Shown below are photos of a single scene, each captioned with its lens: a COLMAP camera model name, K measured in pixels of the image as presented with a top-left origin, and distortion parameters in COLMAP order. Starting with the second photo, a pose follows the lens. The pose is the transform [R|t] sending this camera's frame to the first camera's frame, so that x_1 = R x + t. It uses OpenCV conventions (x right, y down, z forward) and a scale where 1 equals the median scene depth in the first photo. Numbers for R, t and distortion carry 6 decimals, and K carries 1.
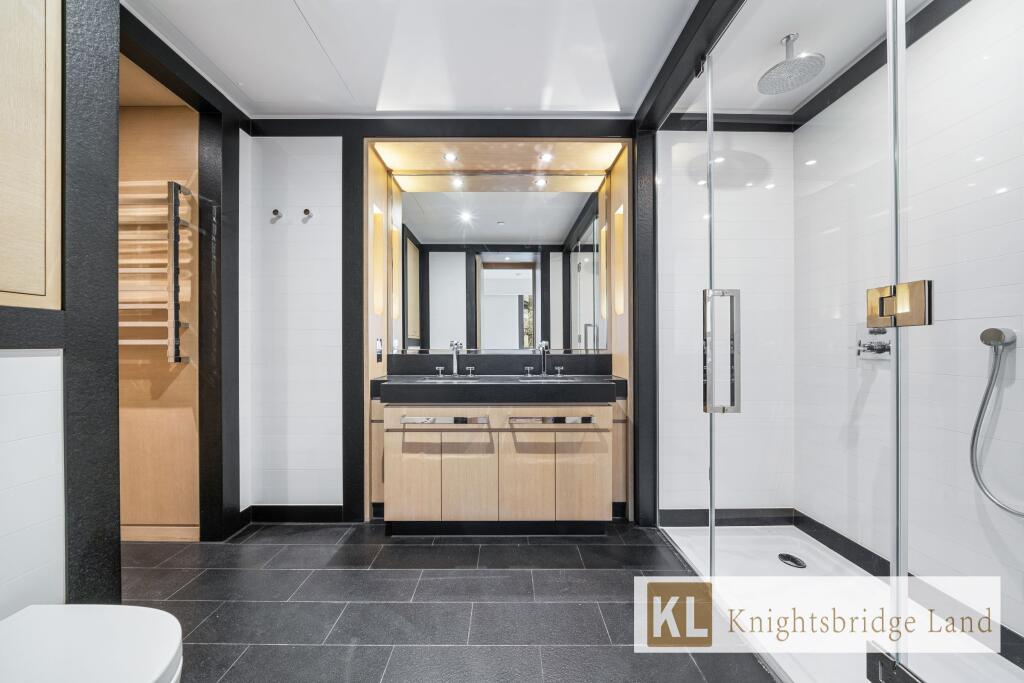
lens RADIAL K [[349.7, 0, 509.6], [0, 349.7, 340.2], [0, 0, 1]] dist [-0.007063, 0.000000]
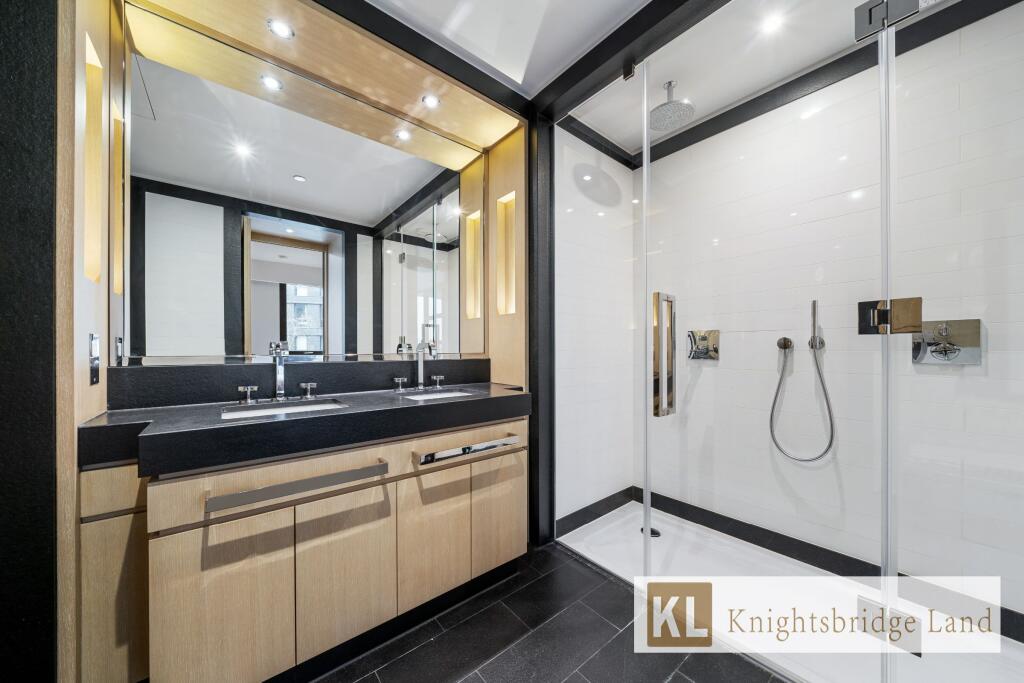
lens RADIAL K [[350.7, 0, 513.7], [0, 350.7, 345.3], [0, 0, 1]] dist [-0.010527, -0.000038]
pose [[0.771340, 0.007903, 0.636375, -0.251703], [-0.007448, 0.999967, -0.003391, 0.009017], [-0.636380, -0.002124, 0.771373, 0.320989]]
